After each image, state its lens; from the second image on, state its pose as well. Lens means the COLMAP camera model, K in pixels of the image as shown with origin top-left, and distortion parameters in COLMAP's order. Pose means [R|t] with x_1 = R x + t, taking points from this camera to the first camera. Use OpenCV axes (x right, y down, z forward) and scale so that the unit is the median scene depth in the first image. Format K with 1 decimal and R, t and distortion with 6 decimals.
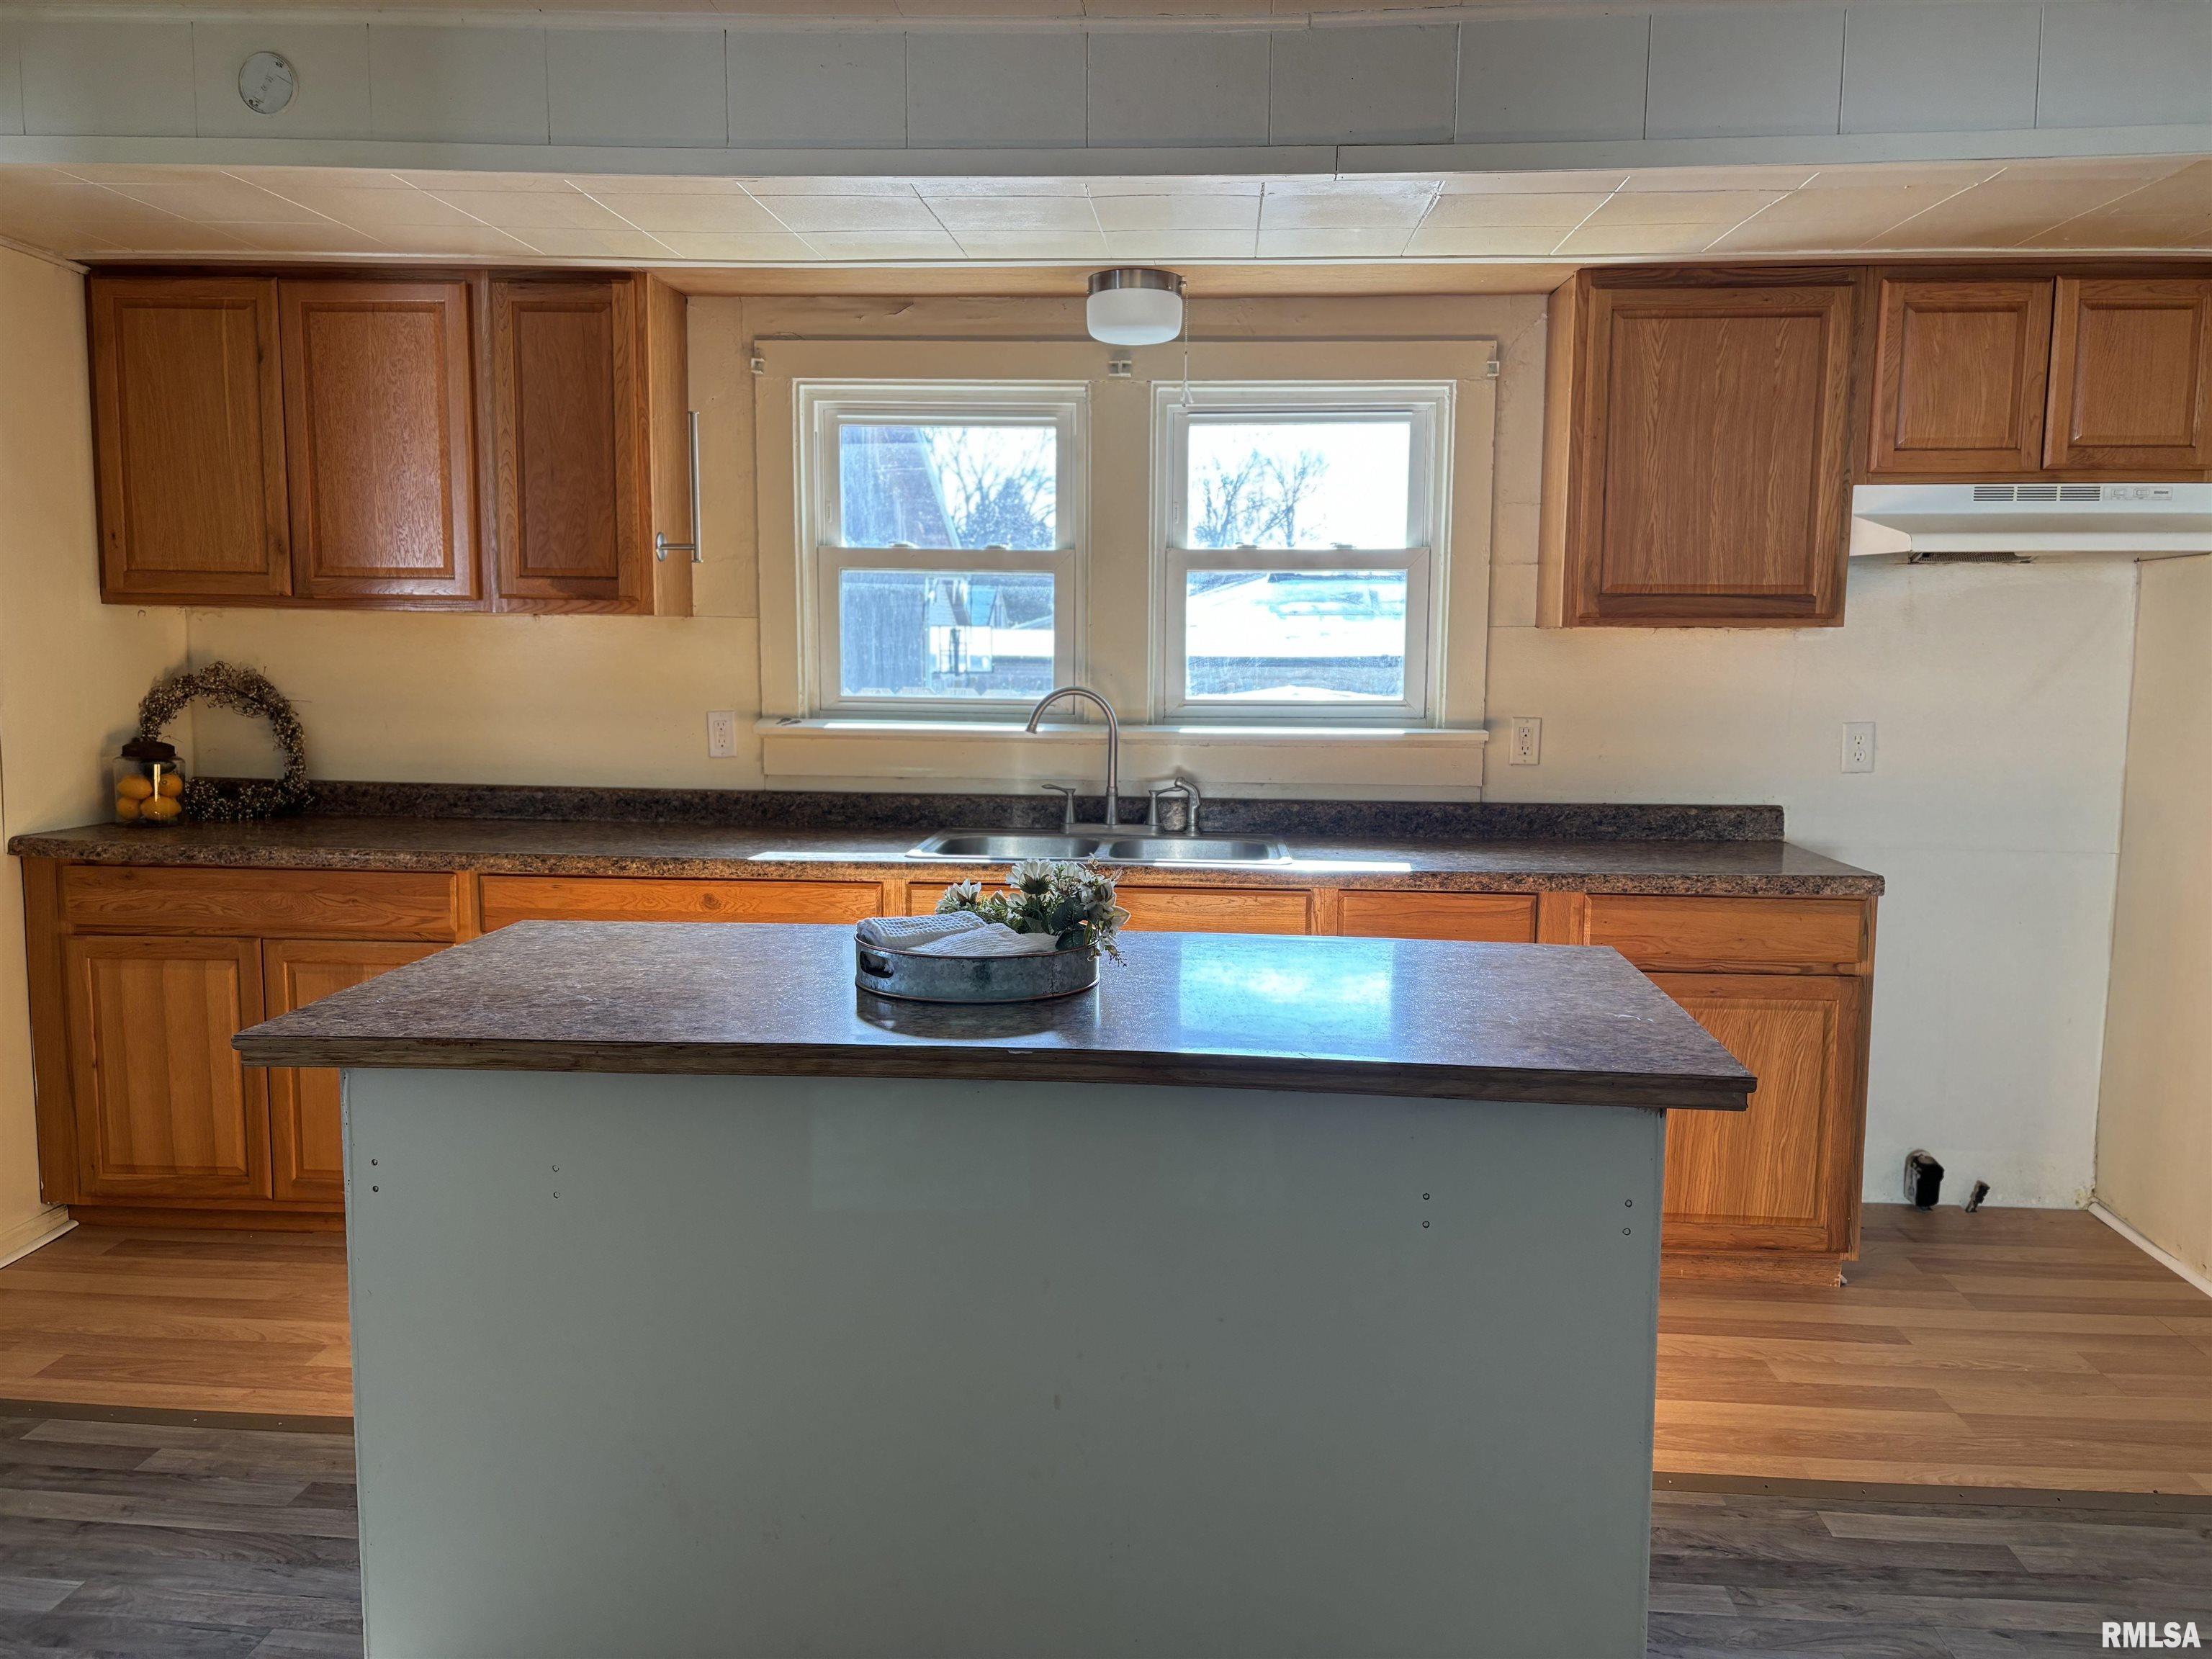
lens RADIAL K [[1838.9, 0, 1208.0], [0, 1838.9, 860.3], [0, 0, 1]] dist [0.121571, -0.237731]
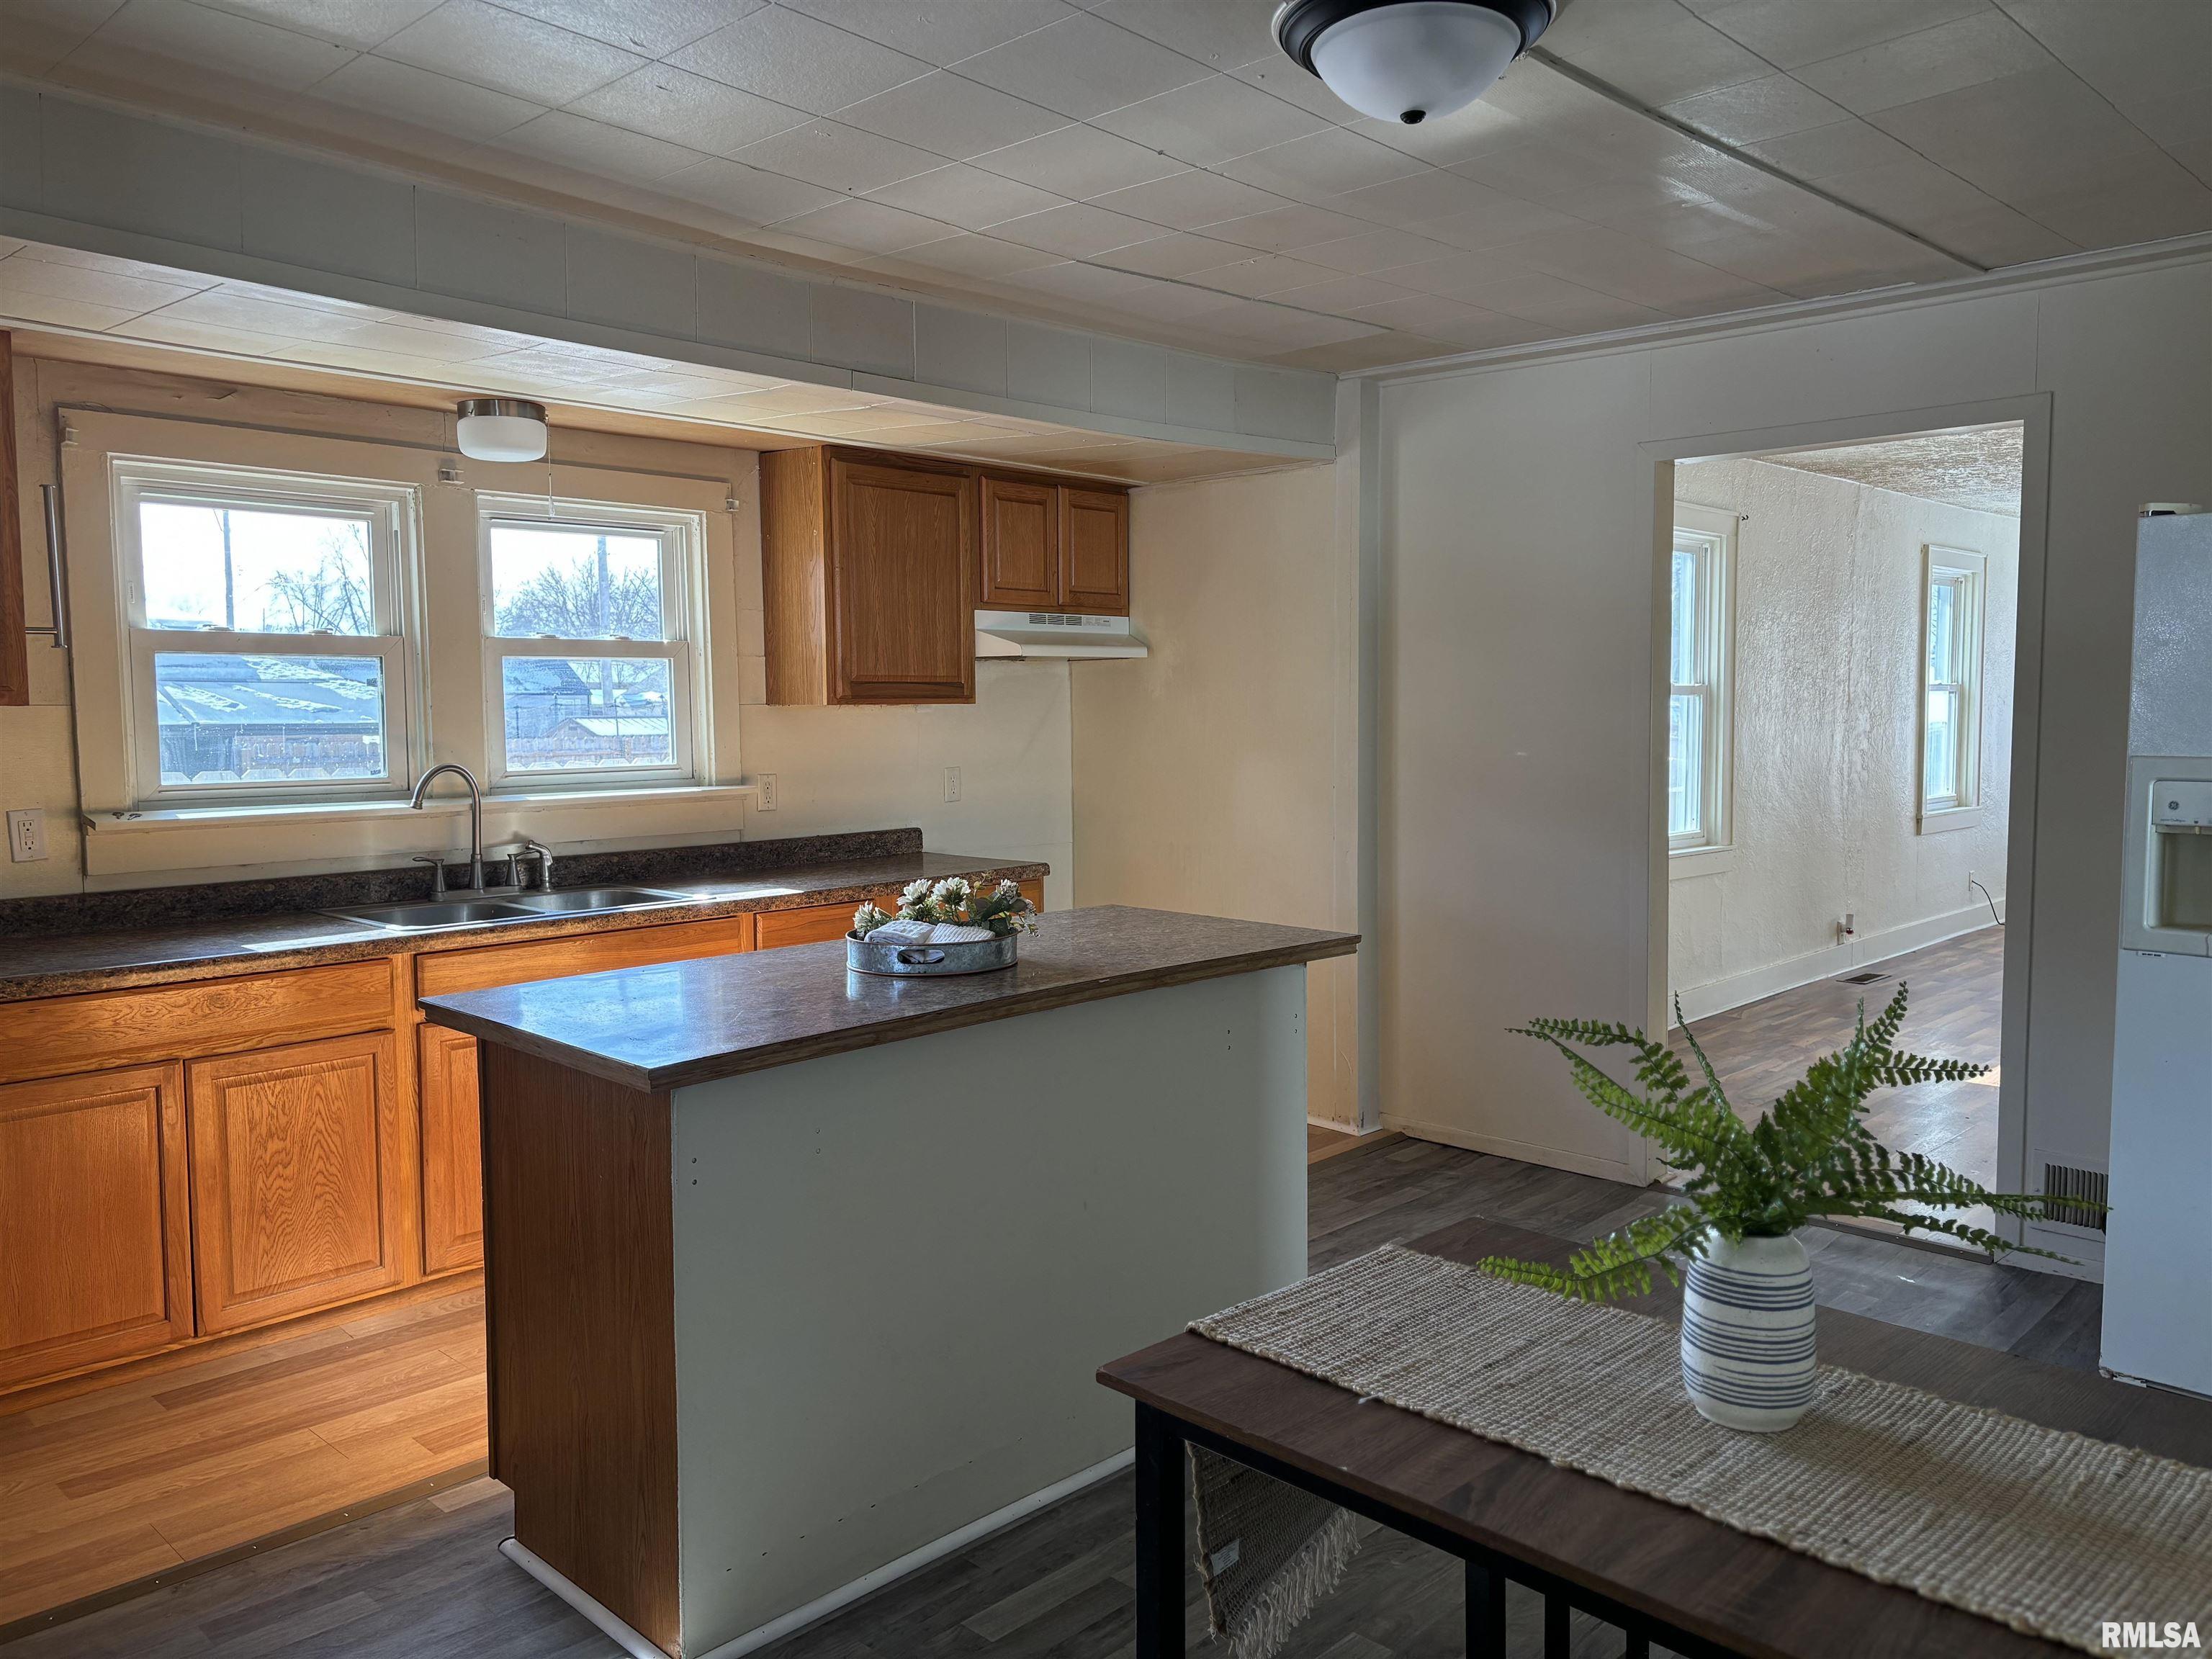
lens RADIAL K [[1838.9, 0, 1208.0], [0, 1838.9, 860.3], [0, 0, 1]] dist [0.121571, -0.237731]
pose [[0.548305, -0.084314, 0.832017, -0.755550], [0.110756, 0.993462, 0.027686, -0.019314], [-0.828912, 0.076970, 0.554059, 0.030222]]
